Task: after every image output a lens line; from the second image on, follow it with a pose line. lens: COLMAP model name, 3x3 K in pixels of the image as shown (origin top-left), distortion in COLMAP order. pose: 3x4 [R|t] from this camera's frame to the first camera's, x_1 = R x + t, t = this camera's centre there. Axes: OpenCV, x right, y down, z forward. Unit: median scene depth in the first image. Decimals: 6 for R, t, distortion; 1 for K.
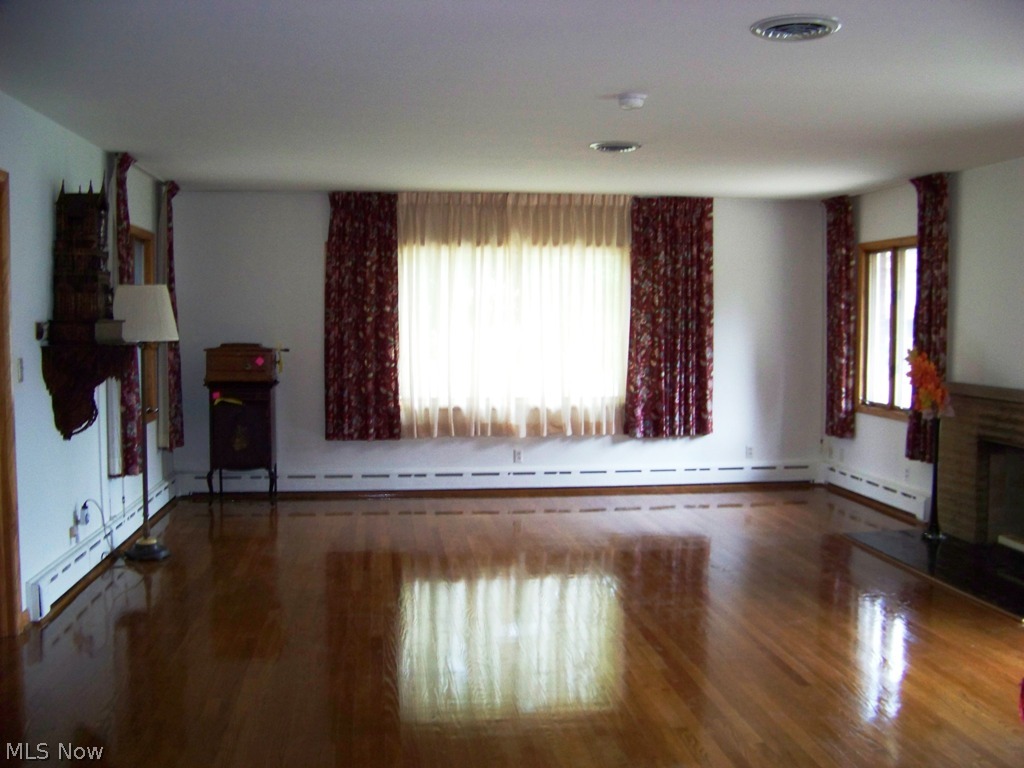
lens RADIAL K [[1087.6, 0, 511.3], [0, 1087.6, 385.5], [0, 0, 1]] dist [-0.137156, 0.000000]
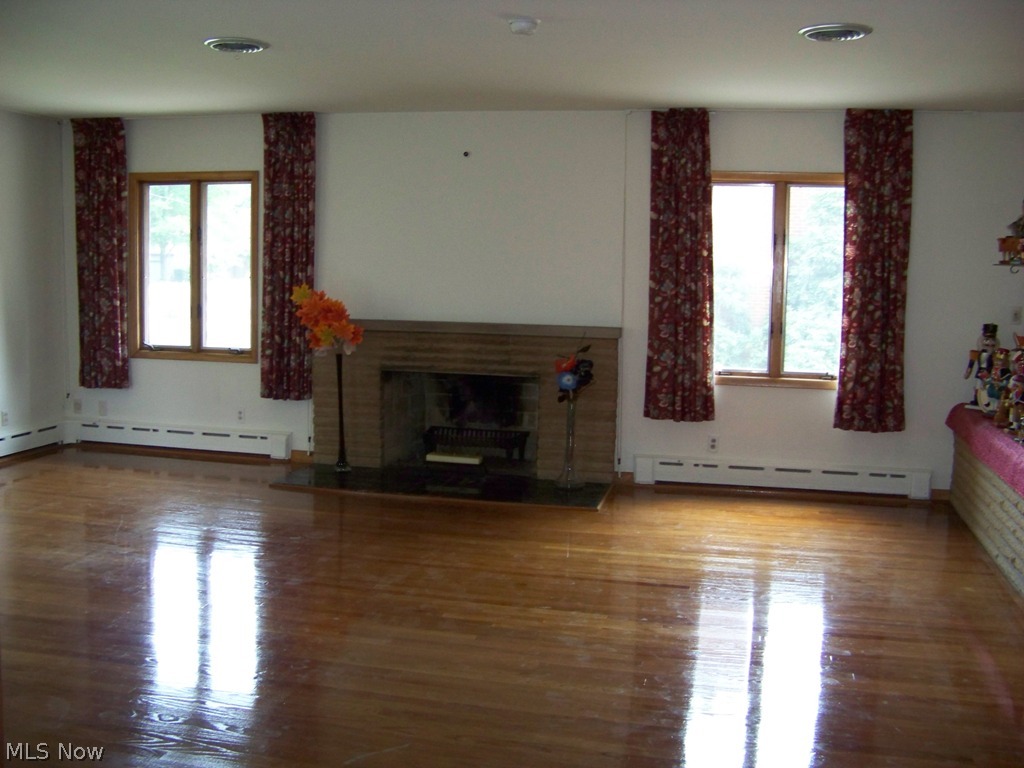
lens RADIAL K [[1087.6, 0, 508.8], [0, 1087.6, 381.3], [0, 0, 1]] dist [-0.137156, 0.000000]
pose [[0.355065, -0.100502, 0.929423, -0.426229], [0.041990, 0.994915, 0.091542, -0.026464], [-0.933898, 0.006523, 0.357480, 0.388373]]
